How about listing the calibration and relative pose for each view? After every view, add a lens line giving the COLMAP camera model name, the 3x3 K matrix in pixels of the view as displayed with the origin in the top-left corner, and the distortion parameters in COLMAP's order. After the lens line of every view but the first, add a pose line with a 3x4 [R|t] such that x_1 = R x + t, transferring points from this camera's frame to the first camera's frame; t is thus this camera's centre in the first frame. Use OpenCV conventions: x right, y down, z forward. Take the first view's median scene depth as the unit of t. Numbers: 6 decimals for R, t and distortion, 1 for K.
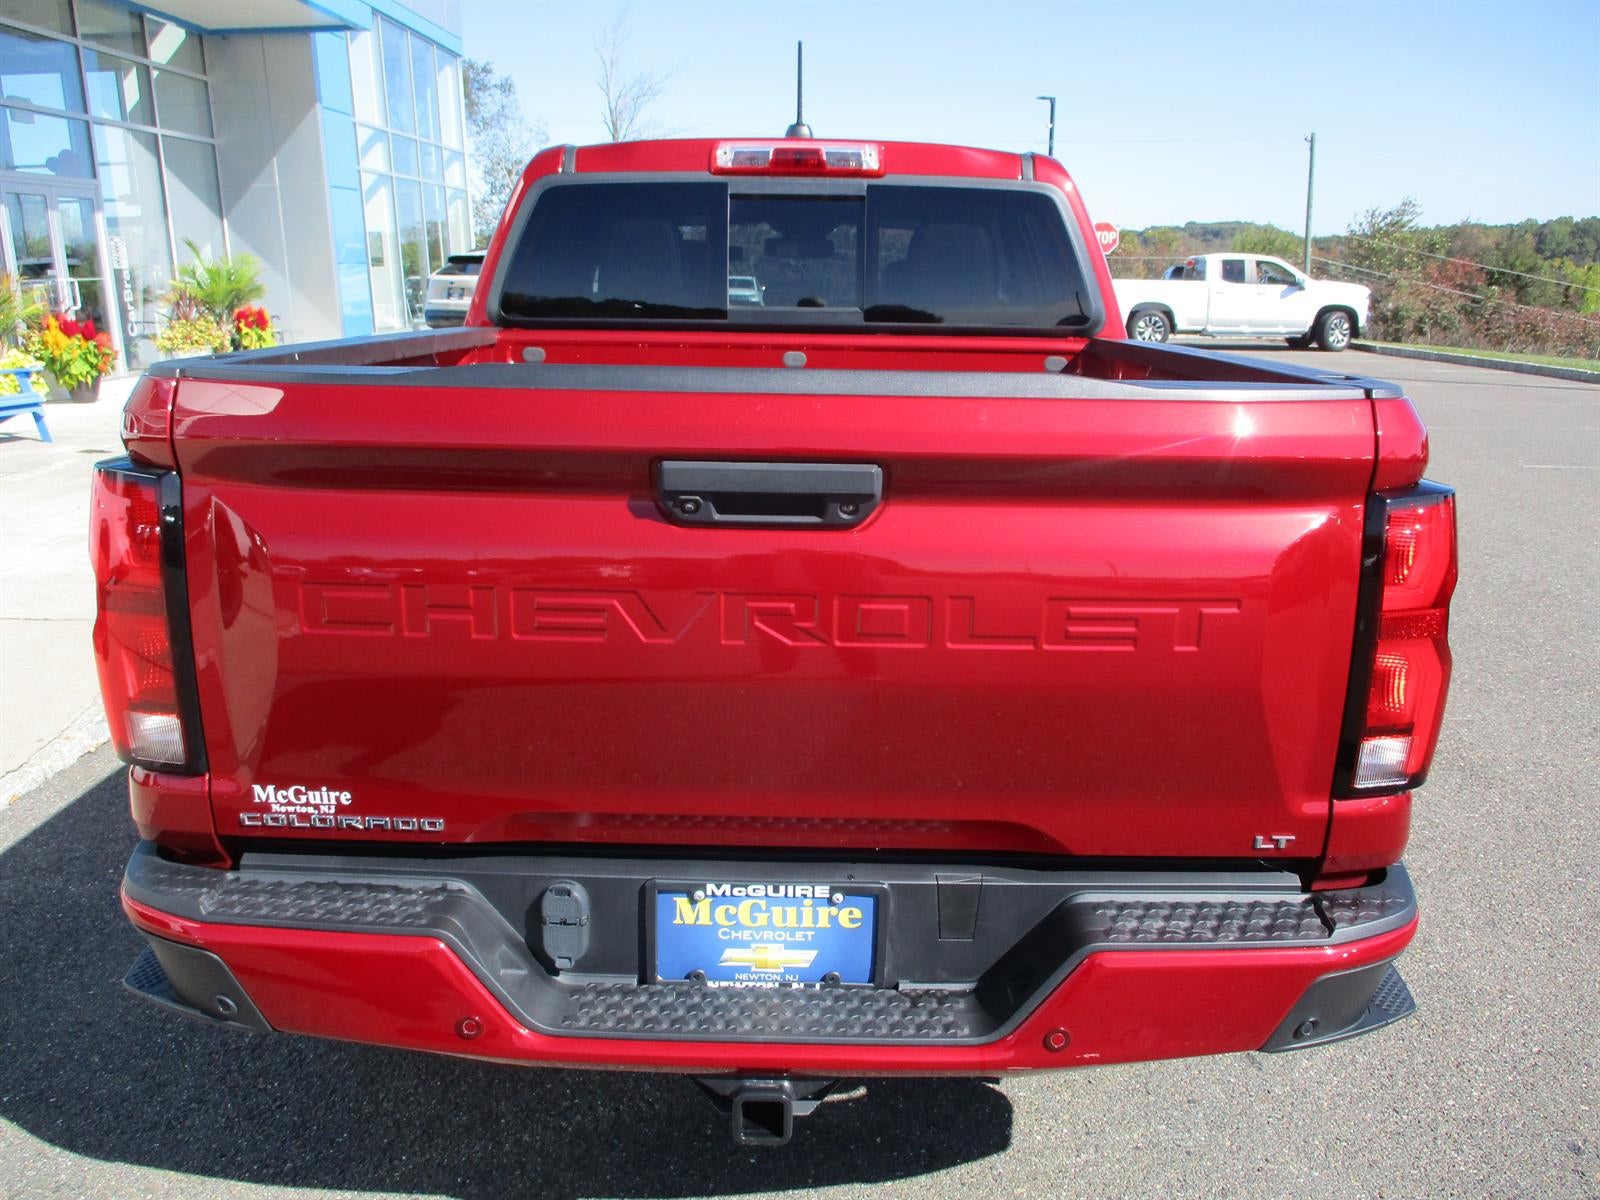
lens RADIAL K [[1317.6, 0, 804.5], [0, 1317.6, 607.2], [0, 0, 1]] dist [-0.032310, 0.009820]
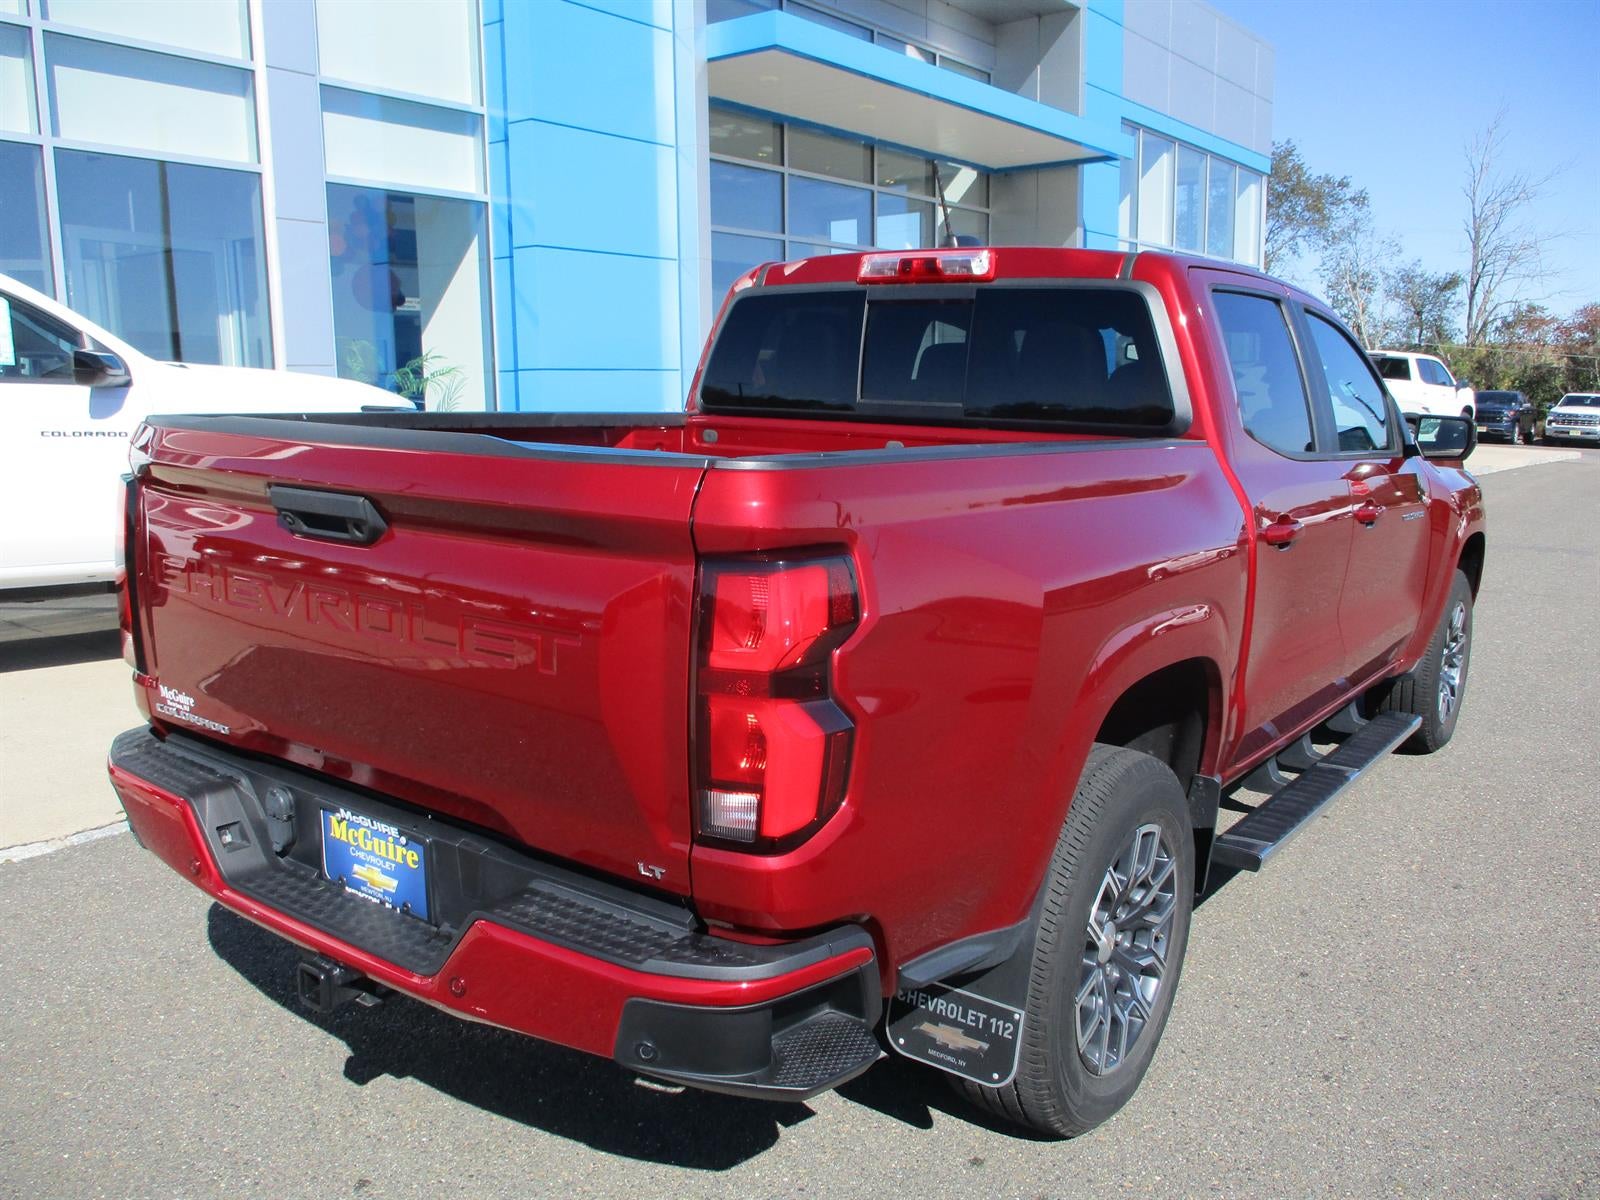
lens RADIAL K [[1317.6, 0, 804.5], [0, 1317.6, 607.2], [0, 0, 1]] dist [-0.032310, 0.009820]
pose [[0.811402, 0.106604, -0.574684, 0.110131], [-0.153763, 0.987526, -0.033913, -0.001973], [0.563900, 0.115882, 0.817672, 0.016048]]
